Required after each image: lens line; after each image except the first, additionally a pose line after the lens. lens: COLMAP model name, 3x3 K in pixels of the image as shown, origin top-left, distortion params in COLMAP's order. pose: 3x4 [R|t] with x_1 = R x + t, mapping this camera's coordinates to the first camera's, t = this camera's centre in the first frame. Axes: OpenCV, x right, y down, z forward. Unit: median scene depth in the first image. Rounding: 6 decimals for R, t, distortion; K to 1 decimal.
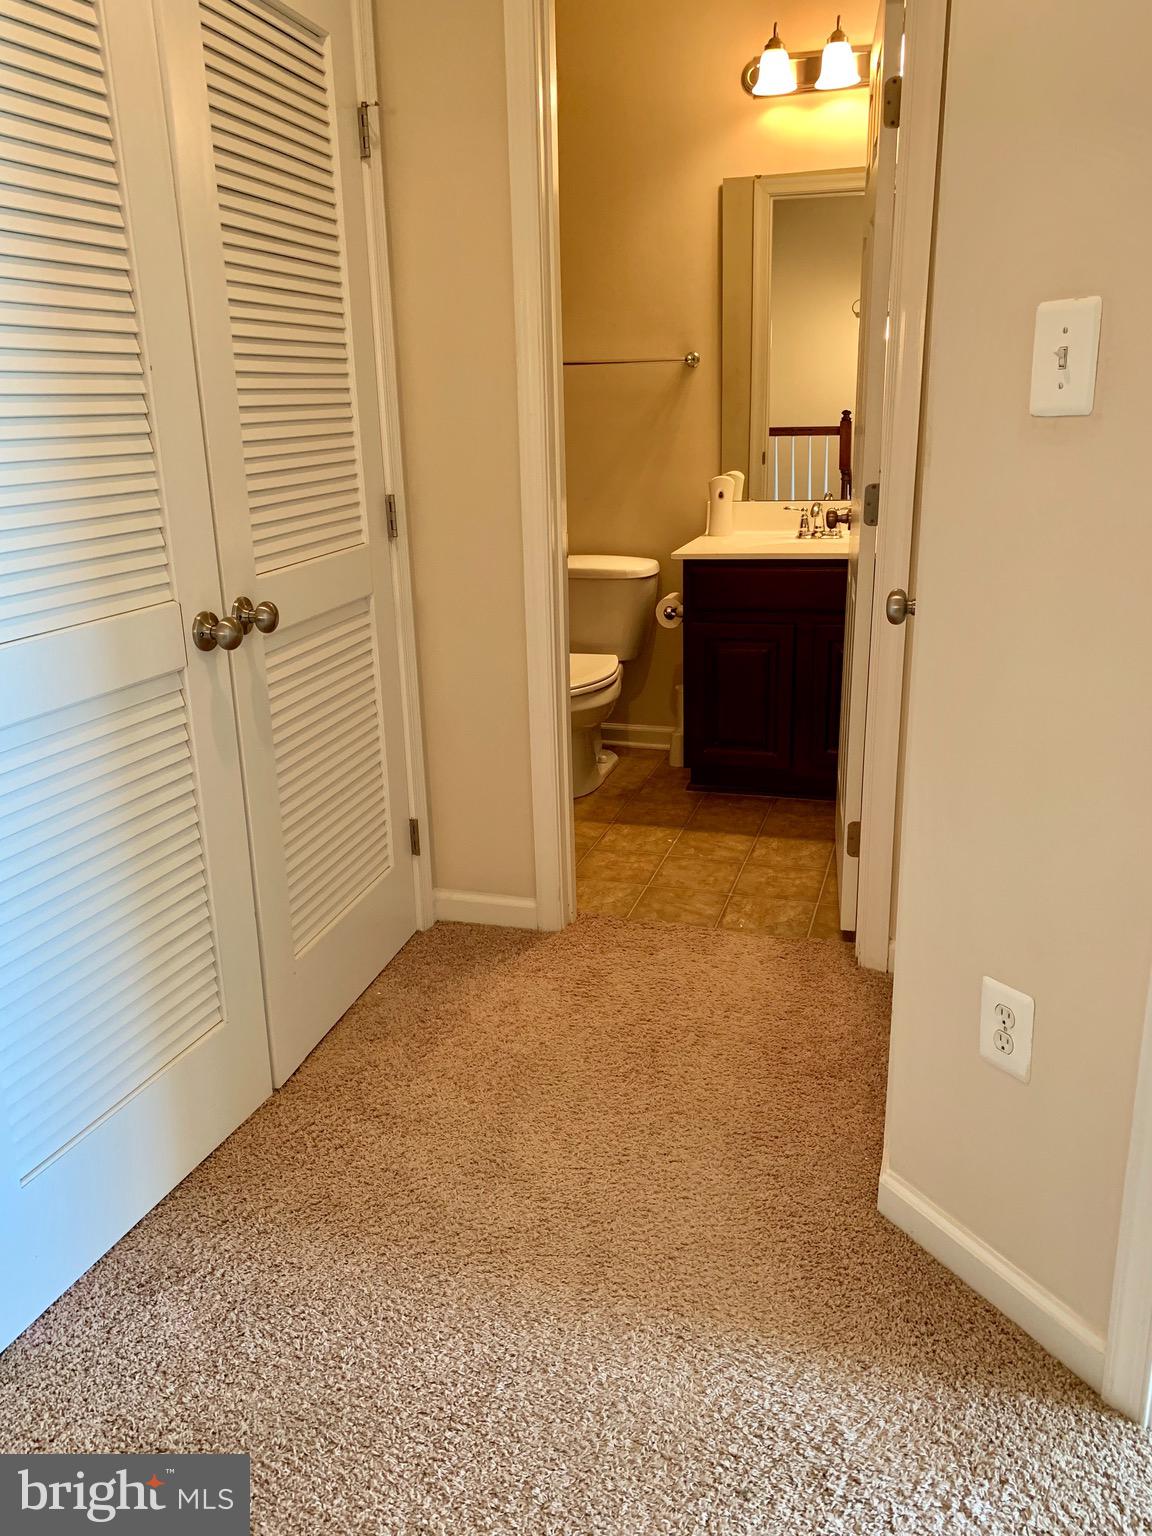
lens RADIAL K [[1175.8, 0, 576.0], [0, 1175.8, 768.0], [0, 0, 1]] dist [0.007519, -0.003064]
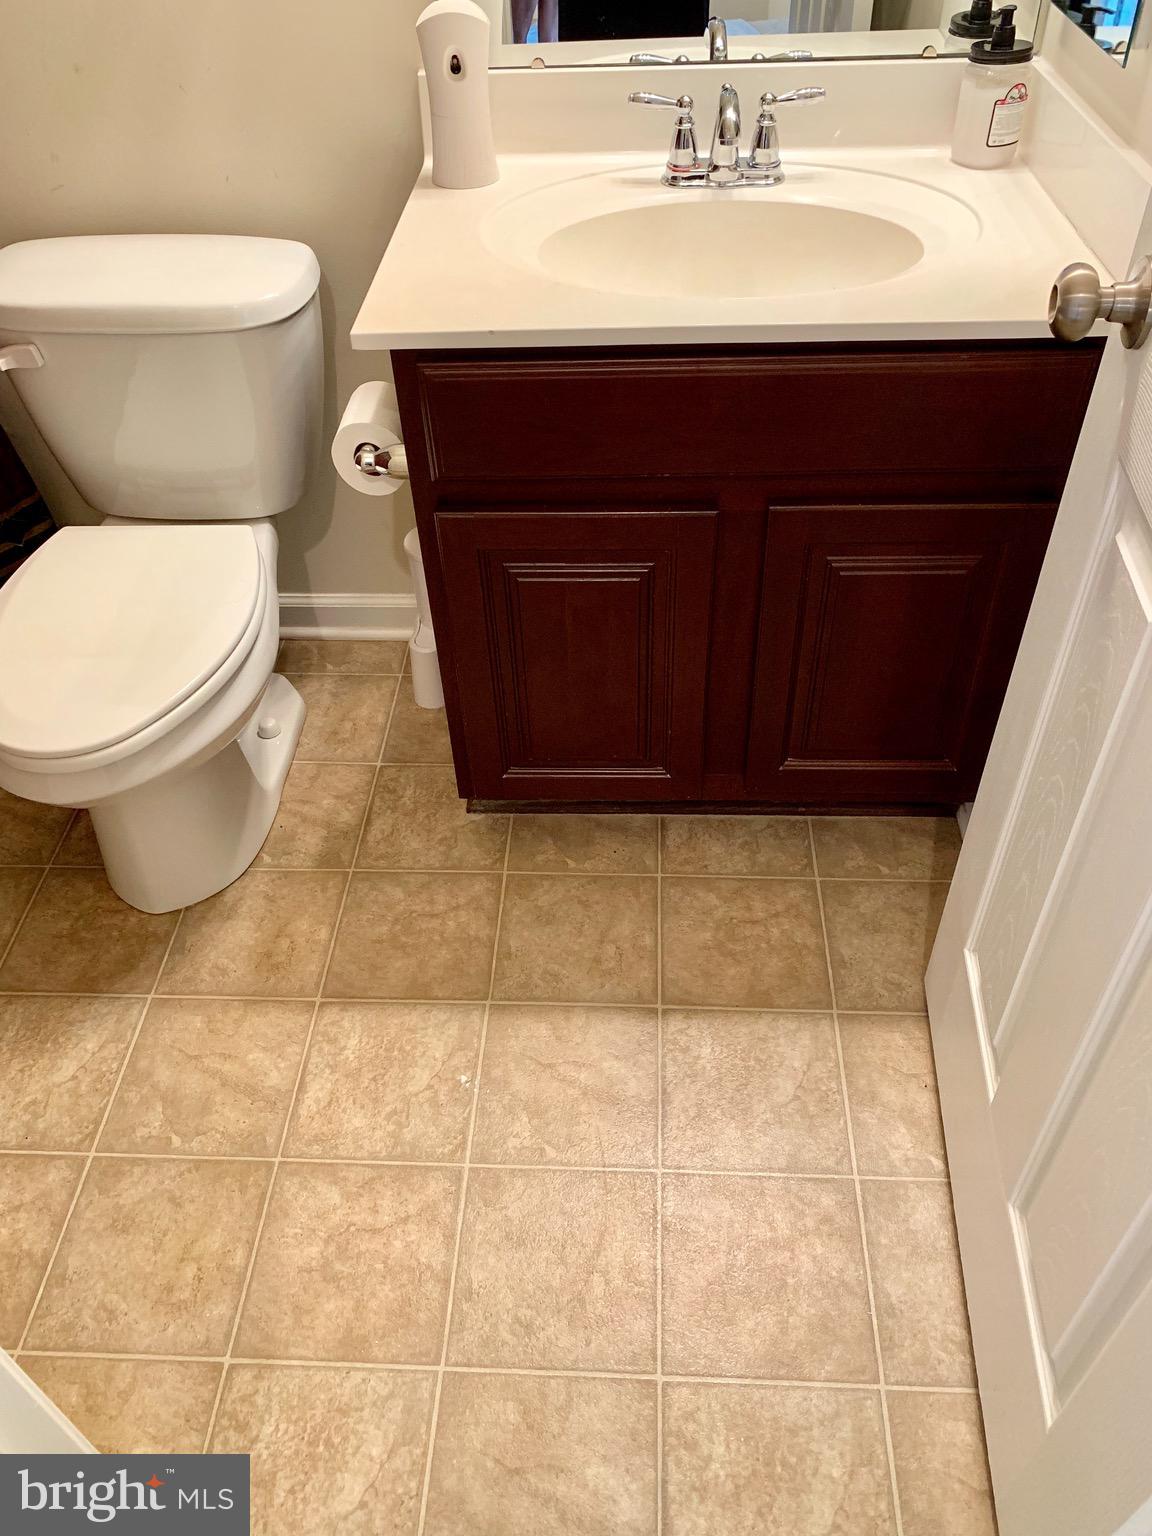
lens RADIAL K [[1175.8, 0, 576.0], [0, 1175.8, 768.0], [0, 0, 1]] dist [0.007519, -0.003064]
pose [[0.968042, -0.179200, 0.175446, 0.059513], [0.083097, 0.889261, 0.449789, -0.205370], [-0.236620, -0.420836, 0.875733, 0.615846]]
